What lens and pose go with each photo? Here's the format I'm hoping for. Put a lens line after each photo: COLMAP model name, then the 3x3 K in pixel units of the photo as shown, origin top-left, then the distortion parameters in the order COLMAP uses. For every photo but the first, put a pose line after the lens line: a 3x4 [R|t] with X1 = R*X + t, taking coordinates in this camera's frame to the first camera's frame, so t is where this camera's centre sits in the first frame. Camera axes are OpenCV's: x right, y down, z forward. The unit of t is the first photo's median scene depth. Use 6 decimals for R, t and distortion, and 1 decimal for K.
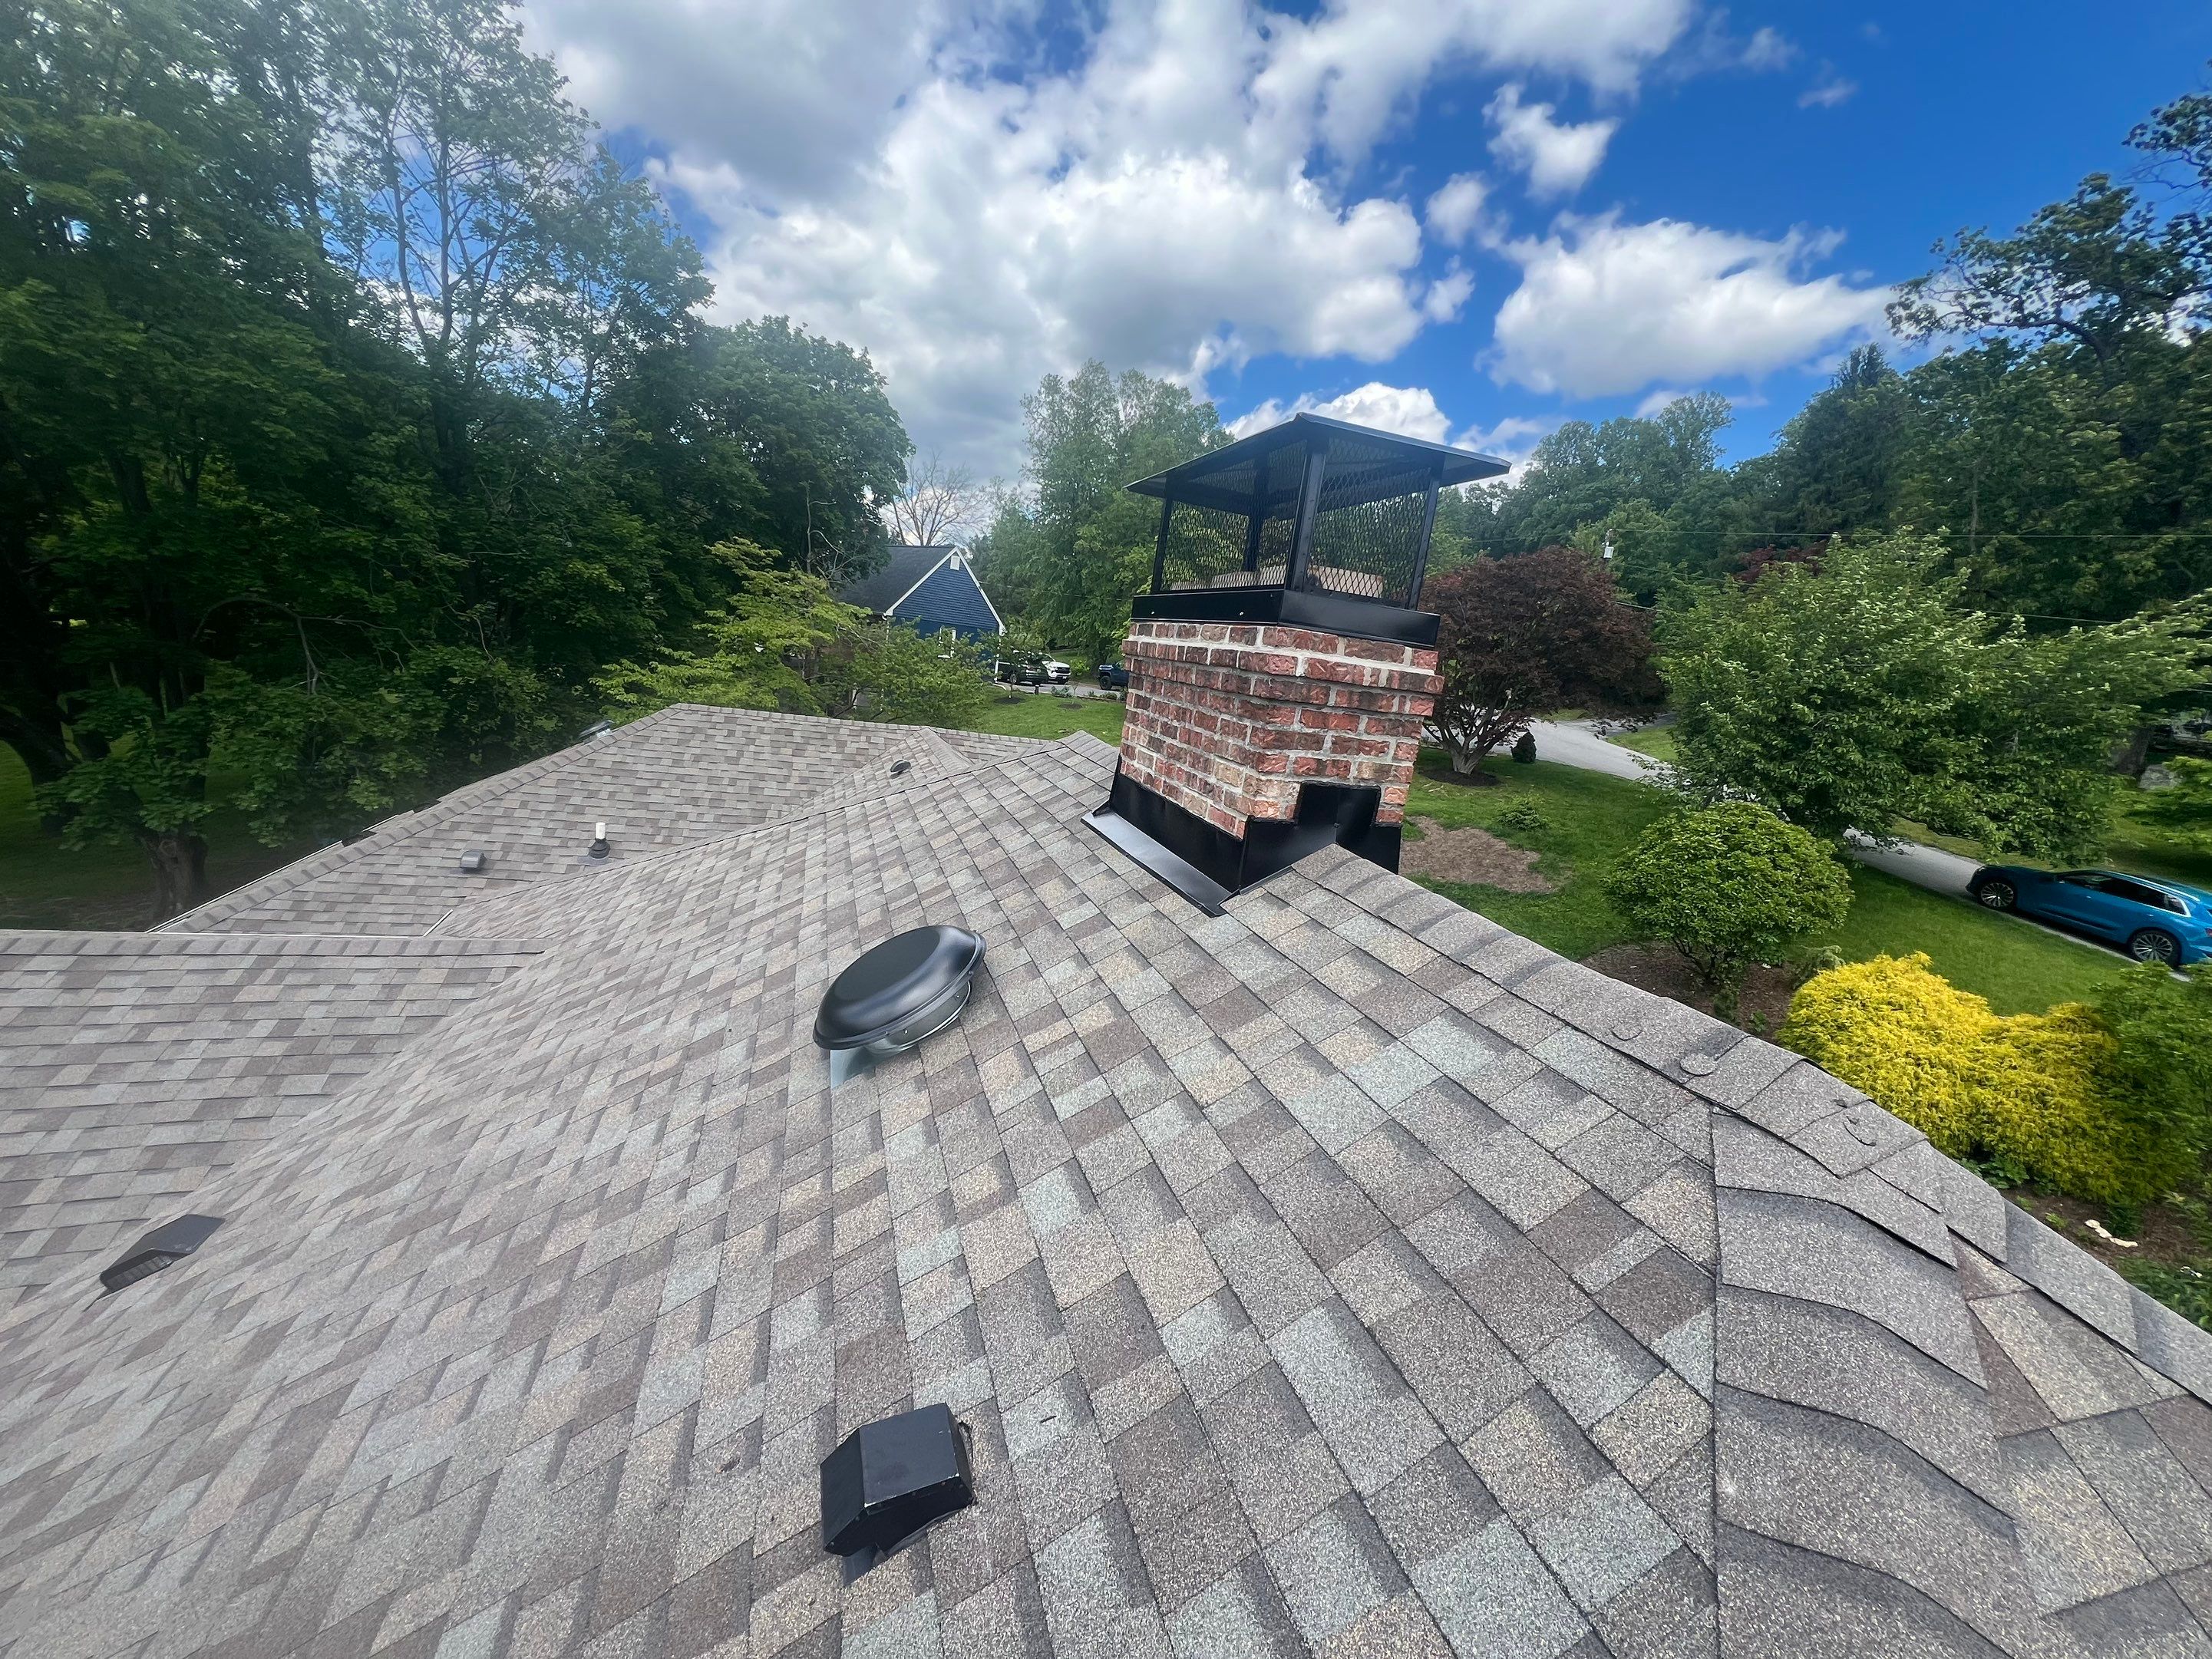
lens RADIAL K [[884.1, 0, 1102.2], [0, 884.1, 827.6], [0, 0, 1]] dist [-0.003105, 0.000865]
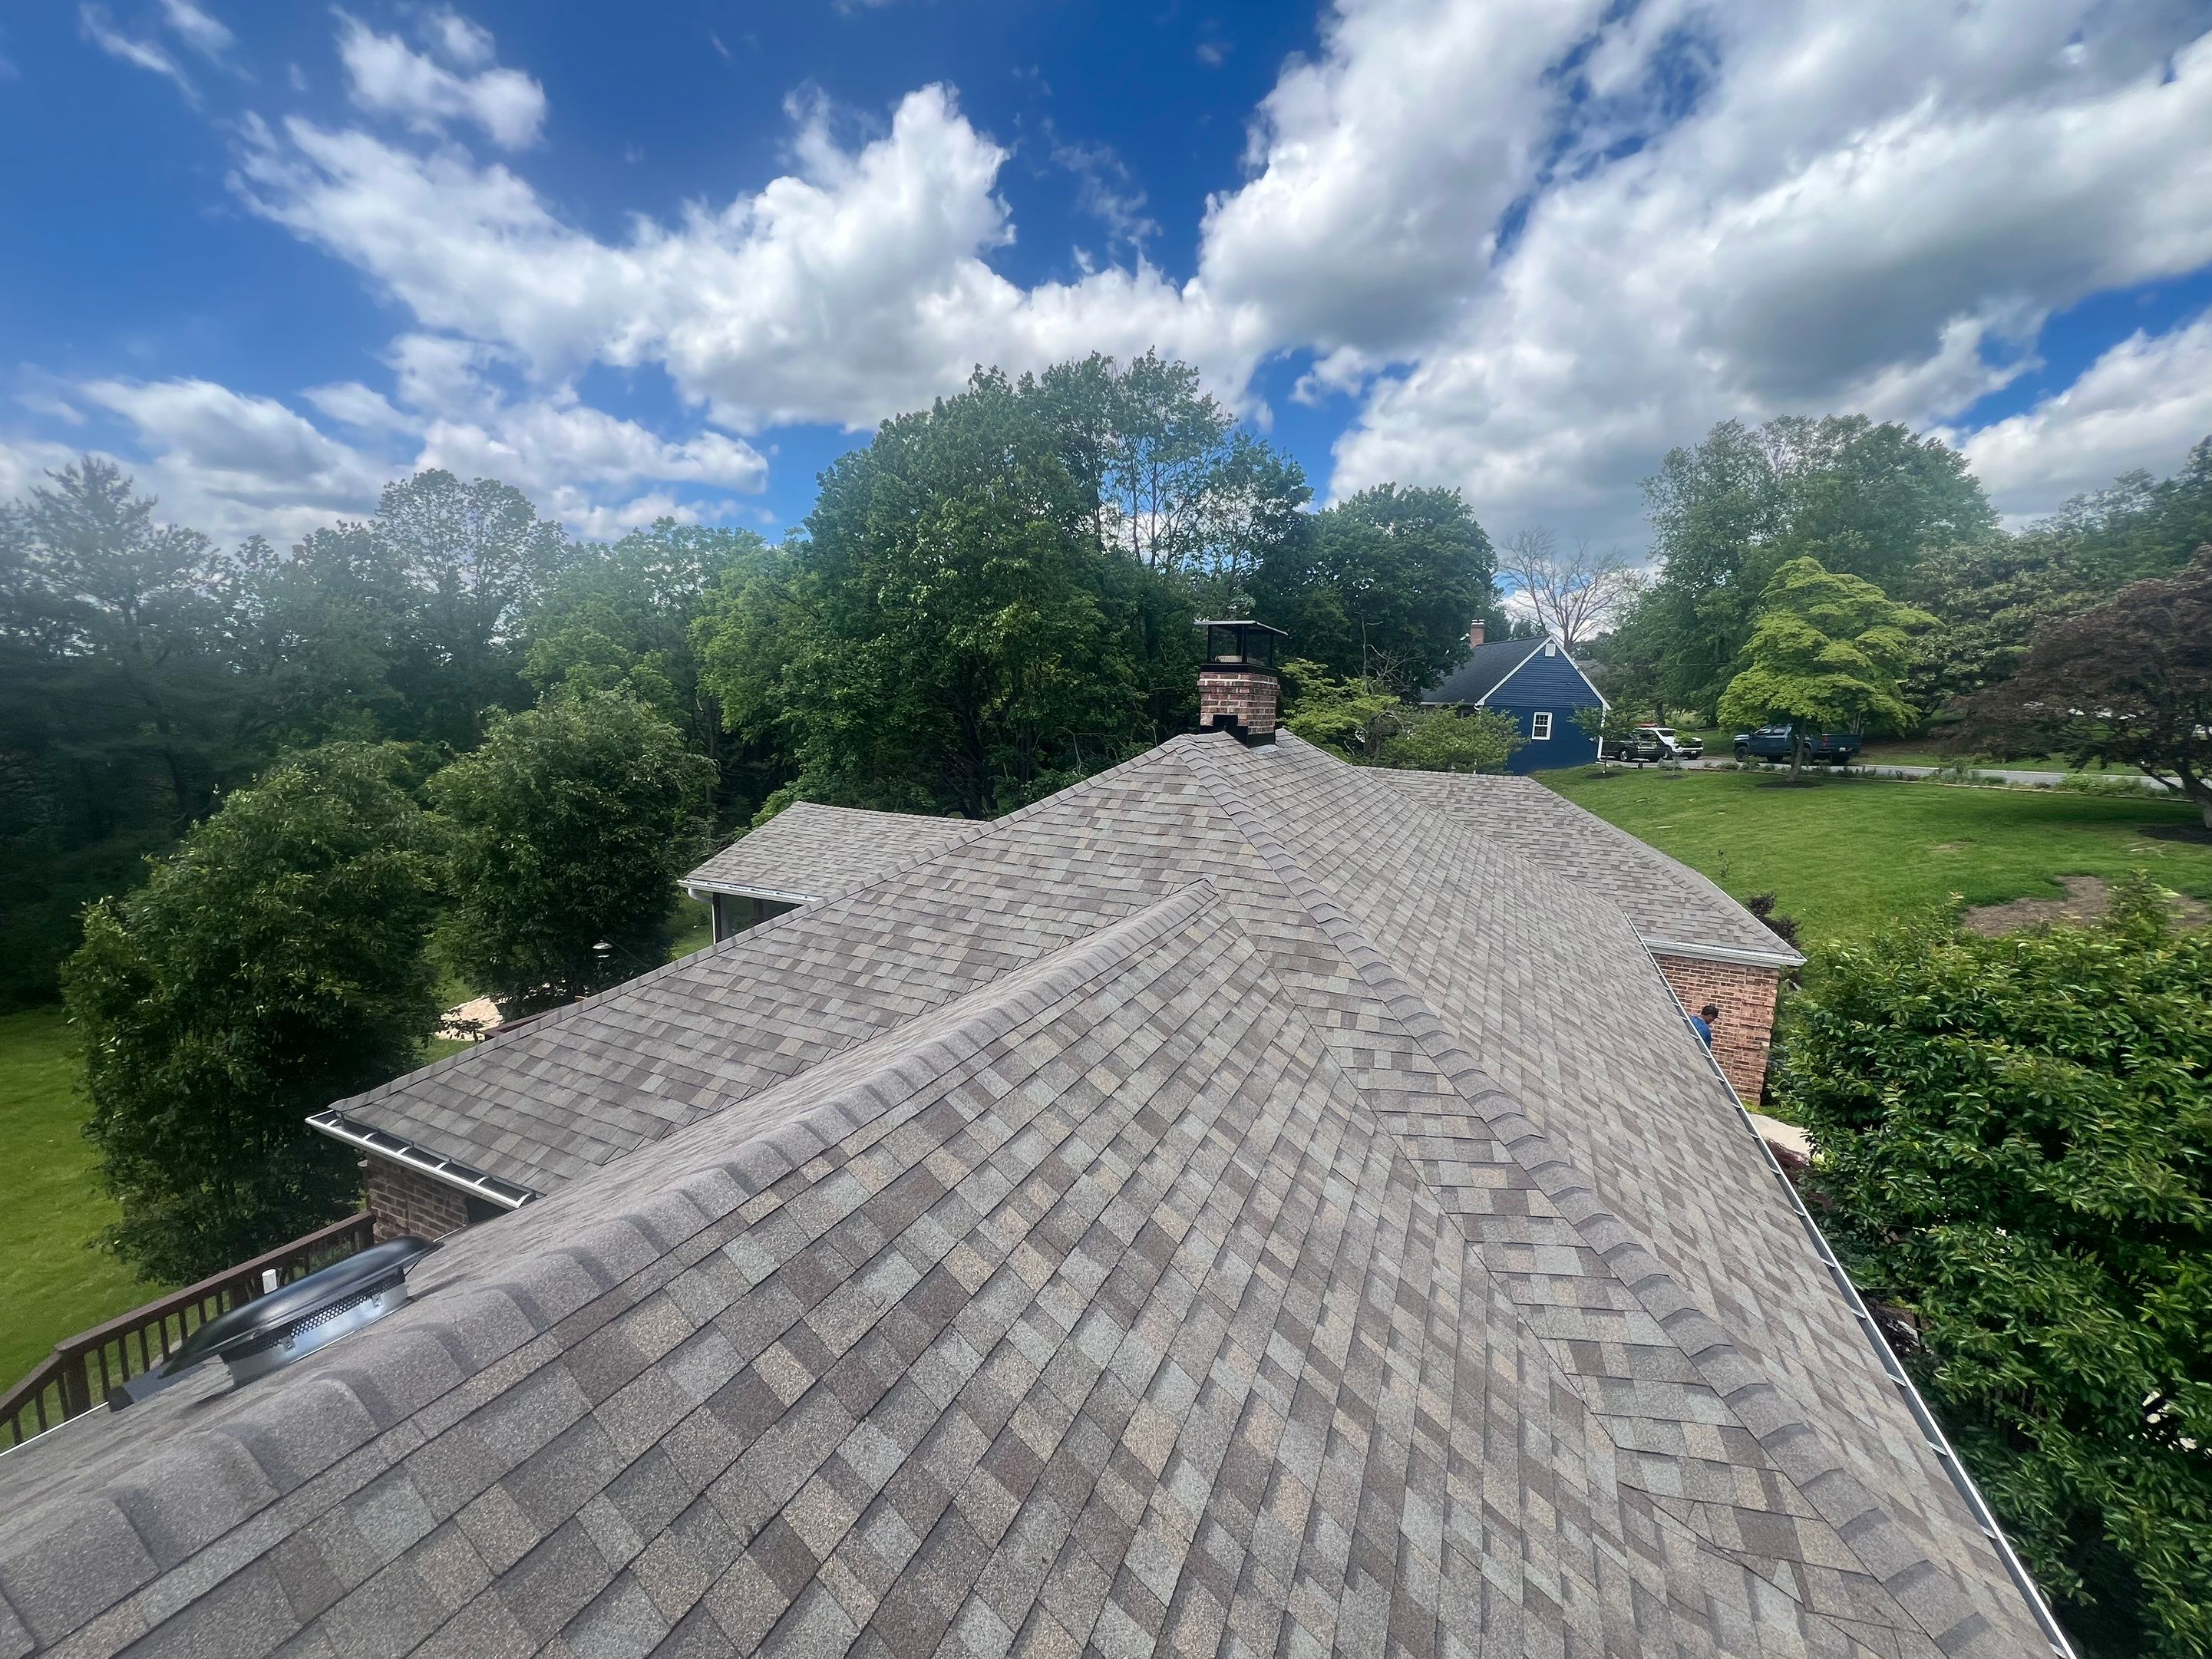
lens RADIAL K [[881.7, 0, 1101.1], [0, 881.7, 826.6], [0, 0, 1]] dist [-0.001700, -0.000203]
pose [[0.743297, -0.011989, -0.668854, 0.318273], [-0.068108, 0.993288, -0.093493, 0.107570], [0.665486, 0.115047, 0.737491, -0.266805]]
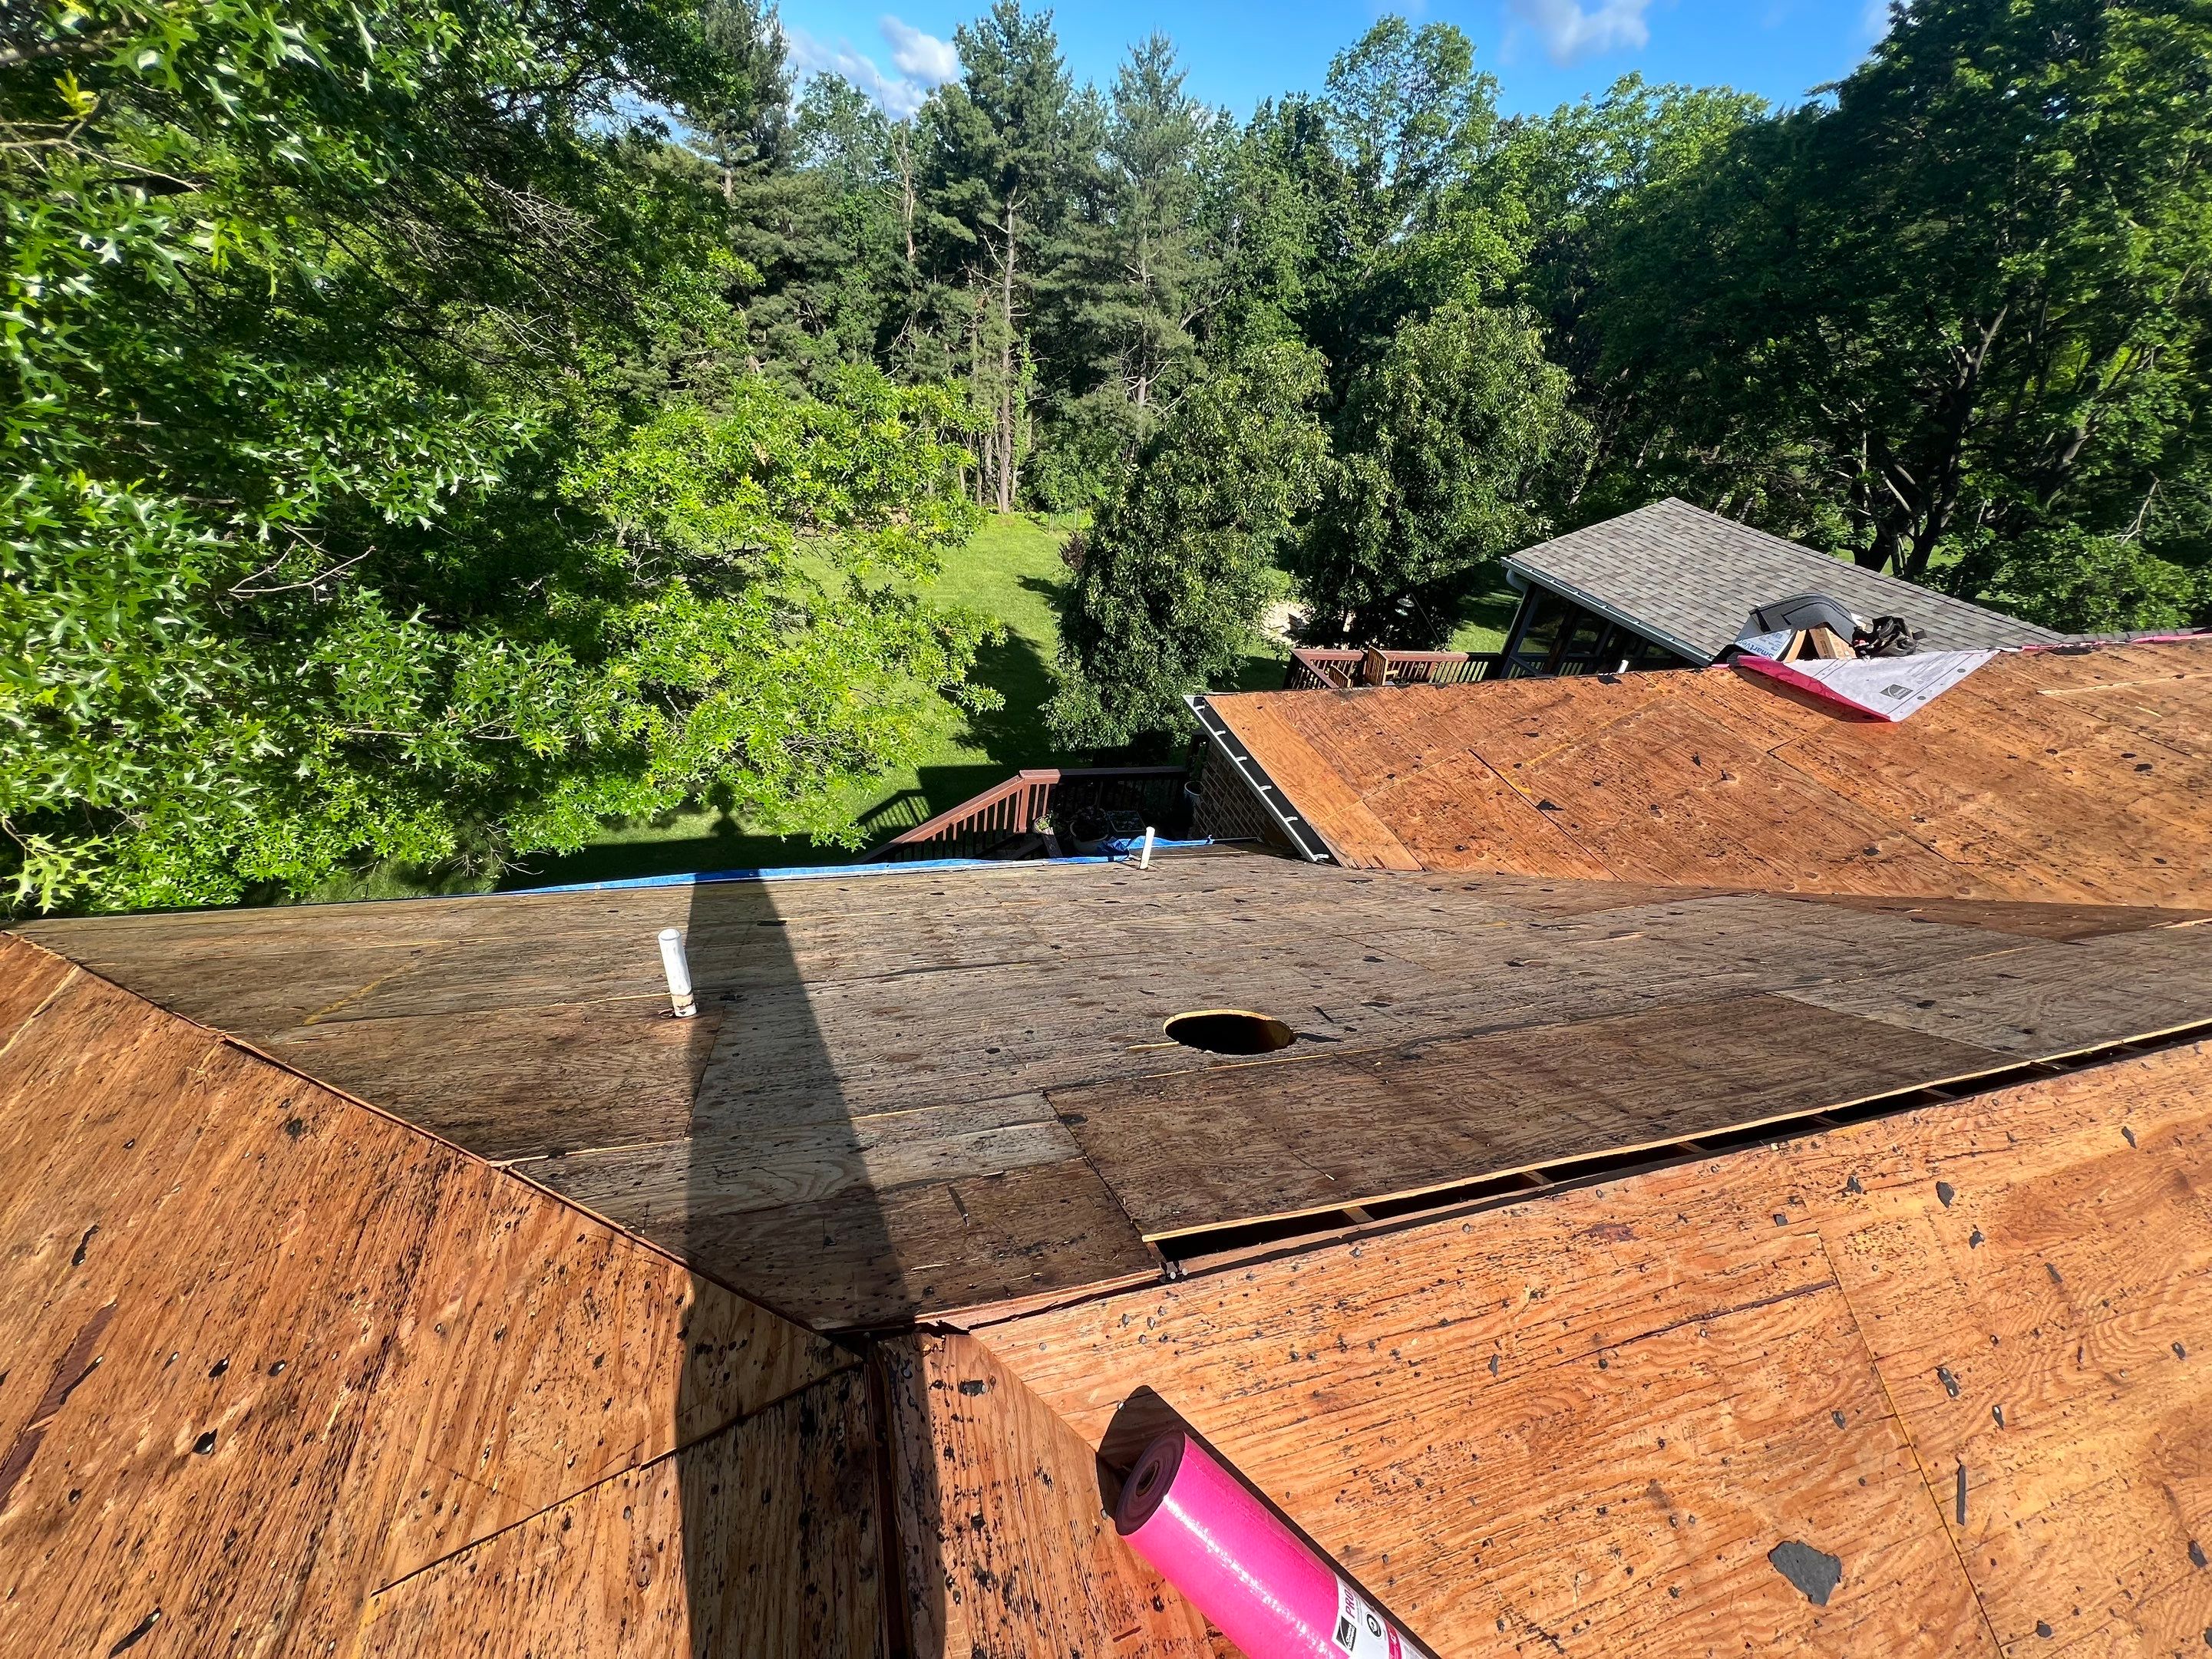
lens RADIAL K [[881.7, 0, 1101.1], [0, 881.7, 826.6], [0, 0, 1]] dist [-0.001700, -0.000203]
pose [[0.010050, 0.442872, -0.896528, 0.253947], [-0.333248, 0.846803, 0.414573, 0.103956], [0.942786, 0.294600, 0.156097, -0.288677]]
